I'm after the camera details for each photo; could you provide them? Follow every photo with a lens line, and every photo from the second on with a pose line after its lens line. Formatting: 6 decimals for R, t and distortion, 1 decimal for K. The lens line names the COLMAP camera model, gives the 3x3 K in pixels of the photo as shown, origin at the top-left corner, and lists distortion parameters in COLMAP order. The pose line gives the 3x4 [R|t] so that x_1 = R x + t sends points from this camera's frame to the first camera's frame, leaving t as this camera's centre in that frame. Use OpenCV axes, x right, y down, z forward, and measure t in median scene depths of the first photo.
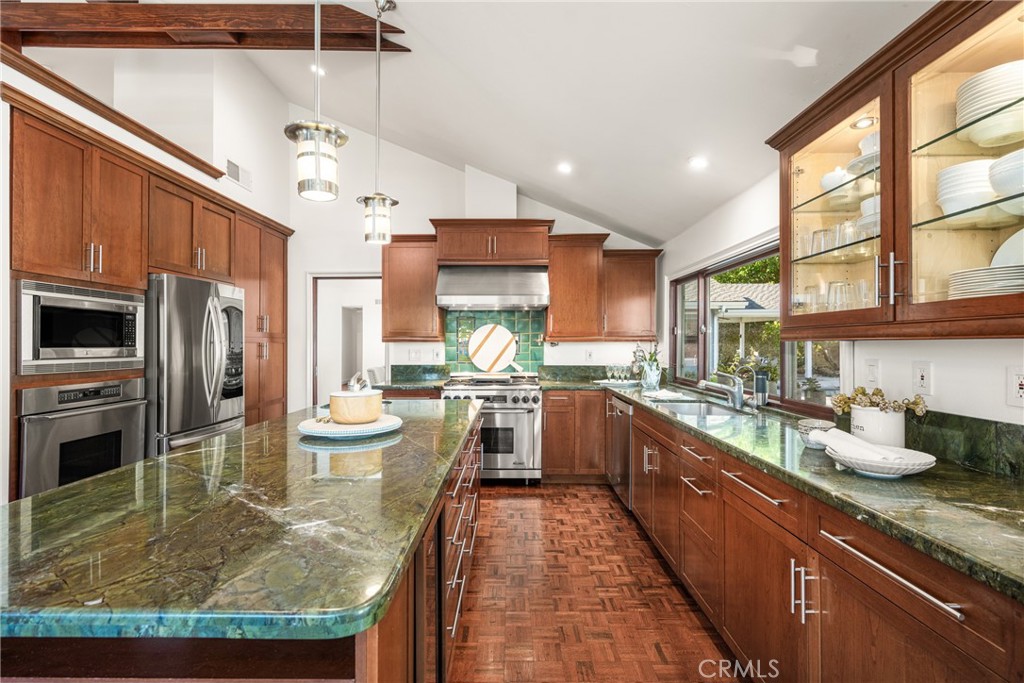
lens RADIAL K [[477.0, 0, 505.7], [0, 477.0, 339.1], [0, 0, 1]] dist [0.001500, 0.000122]
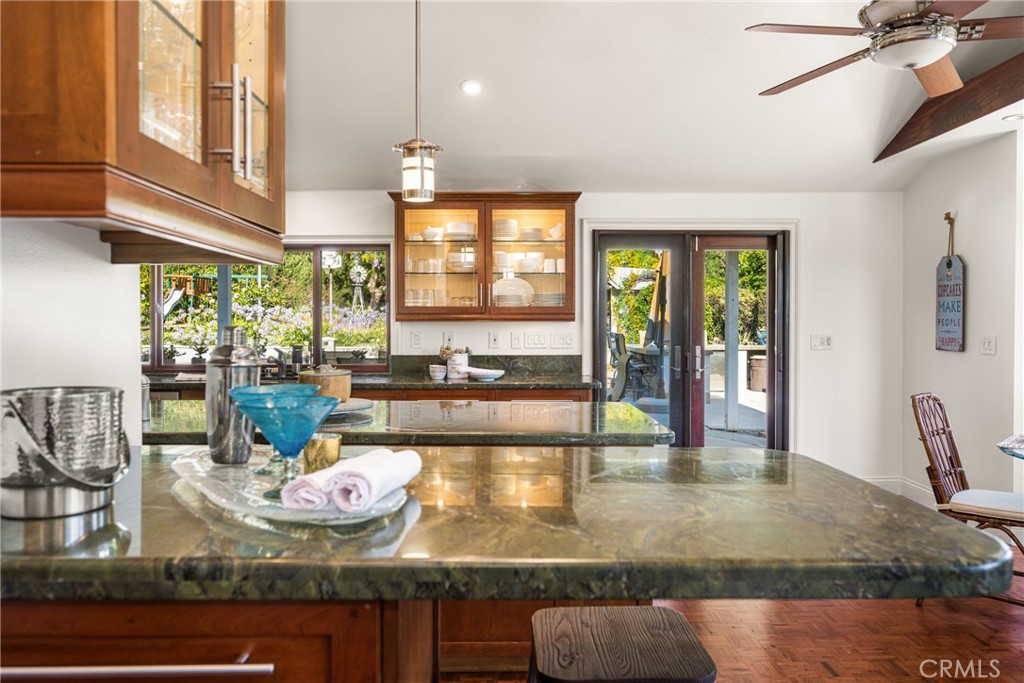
lens RADIAL K [[724.0, 0, 515.1], [0, 724.0, 328.6], [0, 0, 1]] dist [0.004377, 0.000700]
pose [[-0.029839, -0.005587, 0.999539, -1.017703], [-0.007407, 0.999958, 0.005368, 0.006748], [-0.999527, -0.007244, -0.029880, 0.371999]]
